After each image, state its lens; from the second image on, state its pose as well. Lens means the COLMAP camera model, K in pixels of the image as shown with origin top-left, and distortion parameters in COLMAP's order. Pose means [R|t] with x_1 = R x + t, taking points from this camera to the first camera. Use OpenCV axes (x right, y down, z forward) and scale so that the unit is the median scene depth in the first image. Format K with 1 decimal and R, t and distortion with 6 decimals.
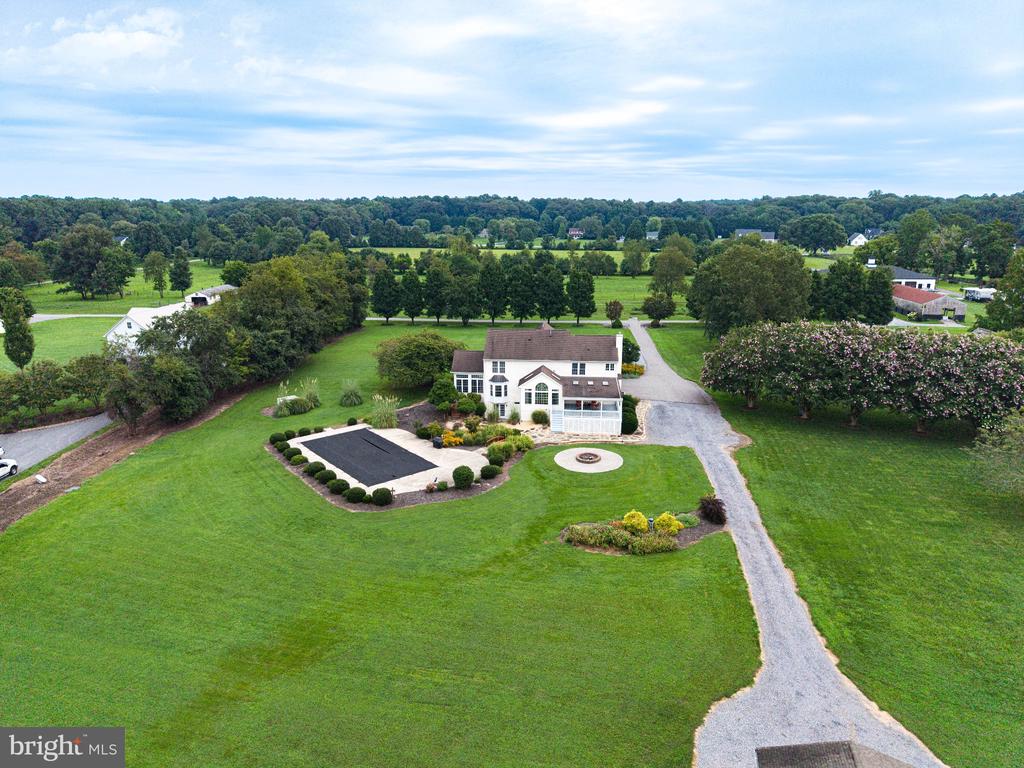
lens RADIAL K [[681.8, 0, 510.8], [0, 681.8, 382.3], [0, 0, 1]] dist [0.053605, -0.060161]
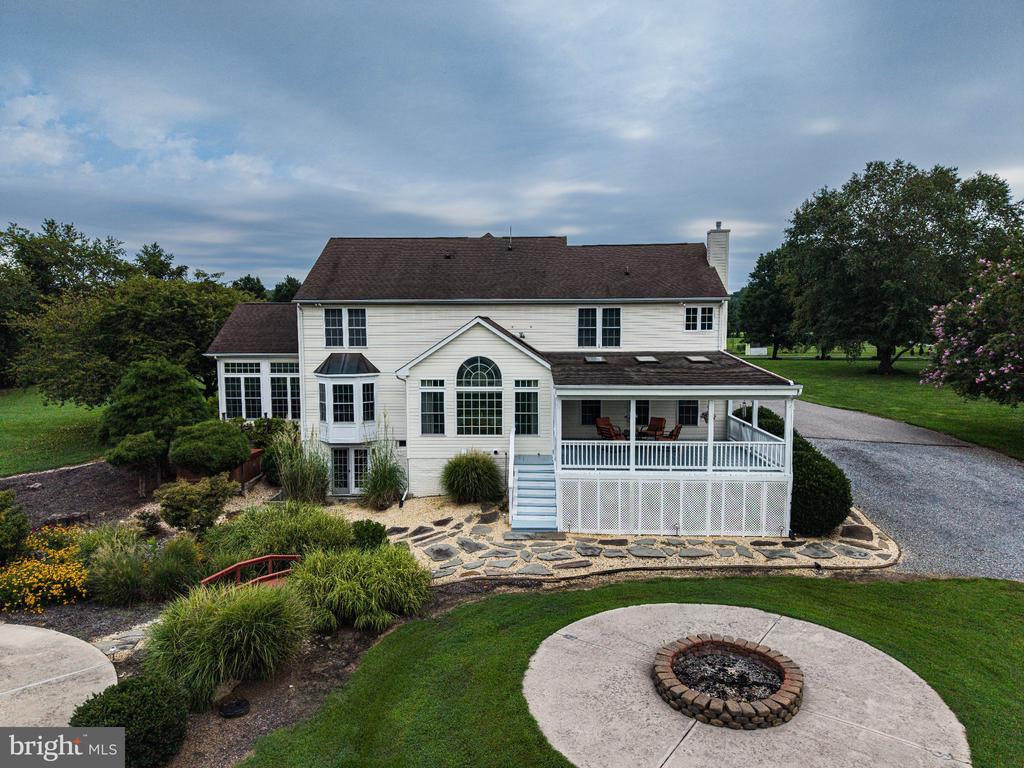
lens RADIAL K [[681.8, 0, 510.8], [0, 681.8, 382.3], [0, 0, 1]] dist [0.053605, -0.060161]
pose [[0.999082, -0.006984, 0.042272, 0.046541], [0.013724, 0.986806, -0.161327, 0.056868], [-0.040587, 0.161759, 0.985995, 0.712628]]
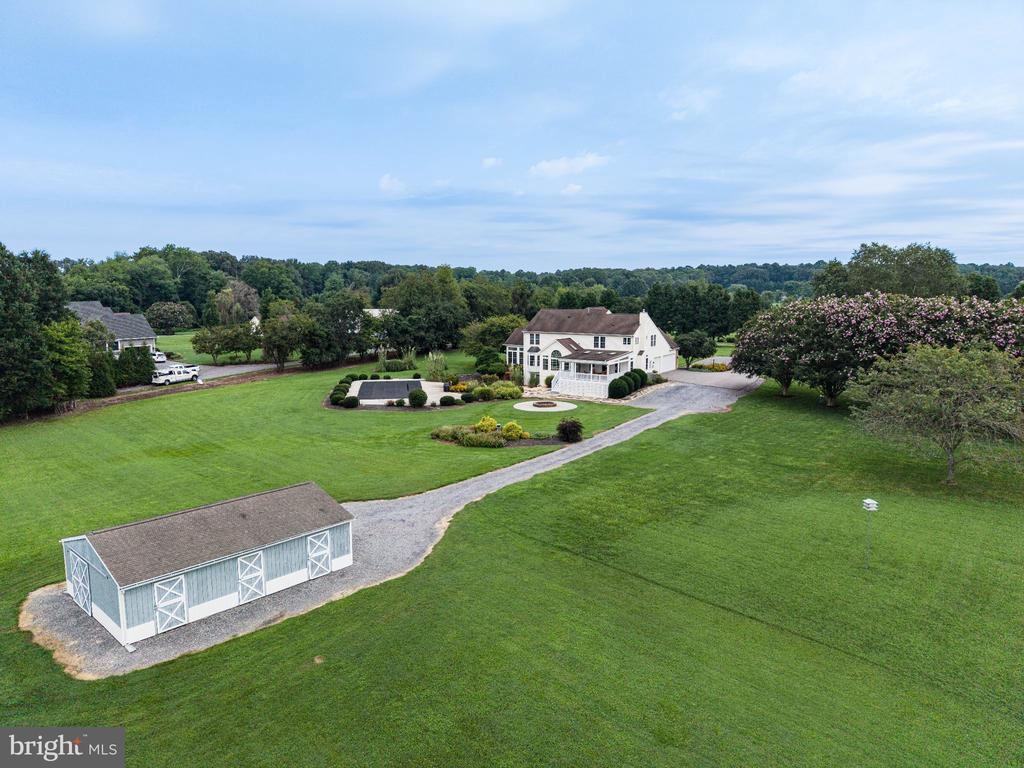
lens RADIAL K [[681.8, 0, 510.8], [0, 681.8, 382.3], [0, 0, 1]] dist [0.053605, -0.060161]
pose [[0.870221, 0.067274, -0.488048, 0.510324], [-0.122569, 0.989049, -0.082217, 0.148217], [0.477172, 0.131366, 0.868936, 0.028018]]
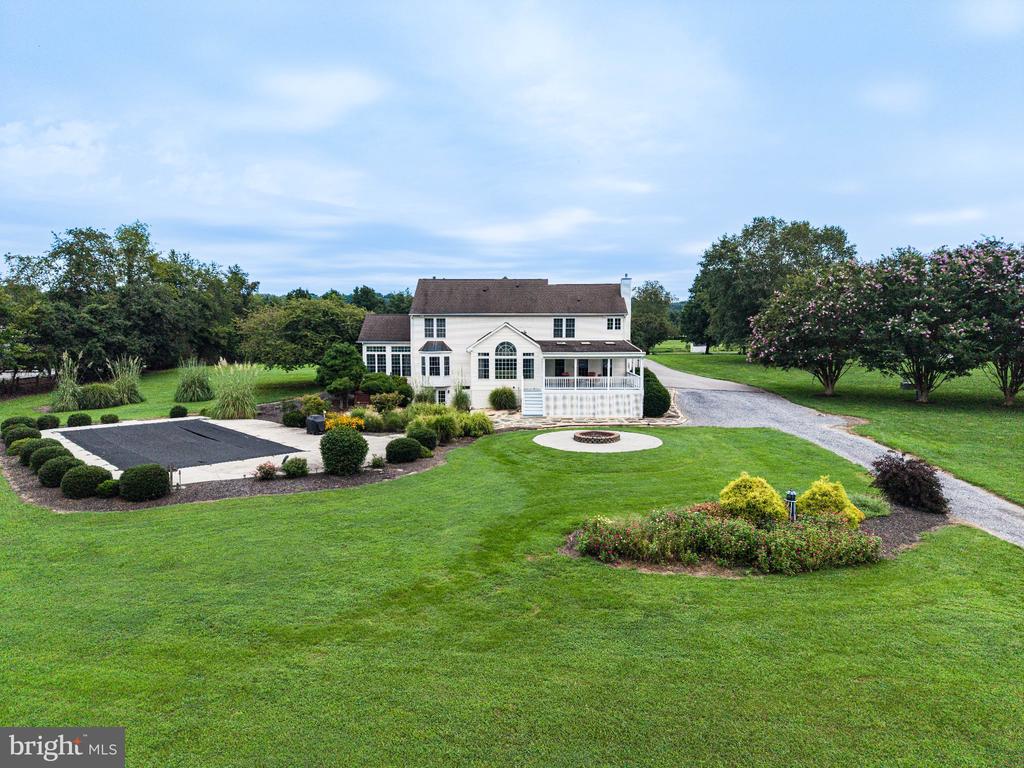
lens RADIAL K [[681.8, 0, 510.8], [0, 681.8, 382.3], [0, 0, 1]] dist [0.053605, -0.060161]
pose [[0.997942, -0.005959, 0.063841, 0.011325], [0.016512, 0.985973, -0.166084, 0.134932], [-0.061956, 0.166796, 0.984043, 0.408519]]
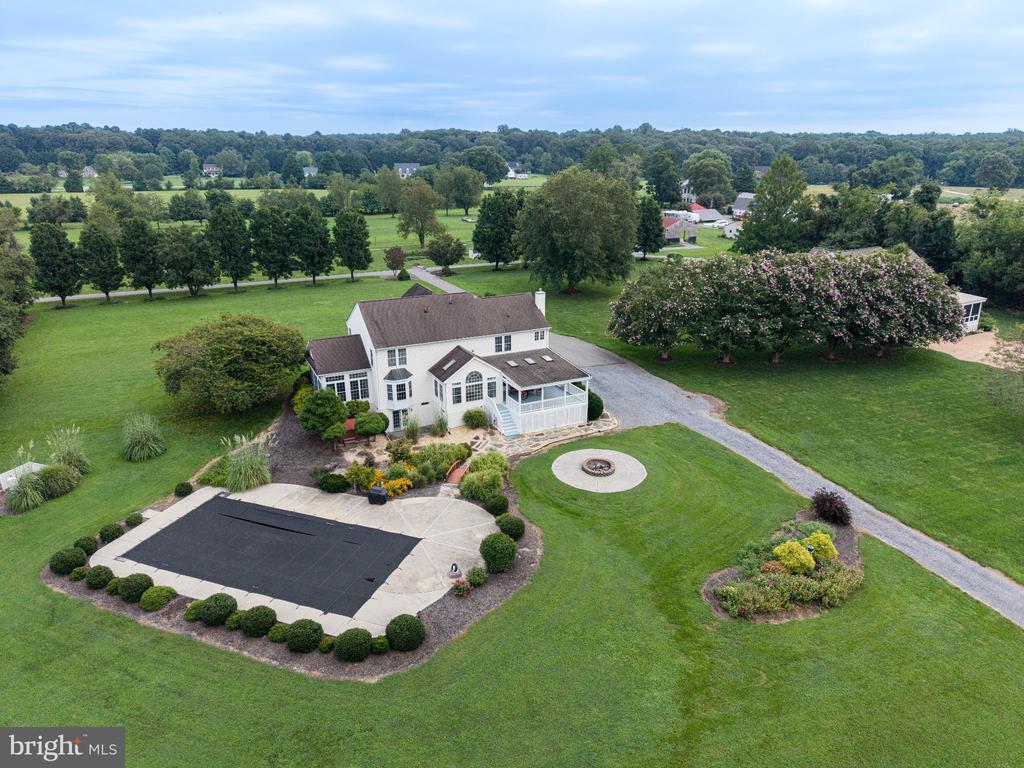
lens RADIAL K [[681.8, 0, 510.8], [0, 681.8, 382.3], [0, 0, 1]] dist [0.053605, -0.060161]
pose [[0.861271, -0.169432, 0.479067, -0.260235], [0.128068, 0.984718, 0.118024, -0.065960], [-0.491743, -0.040297, 0.869808, 0.359746]]
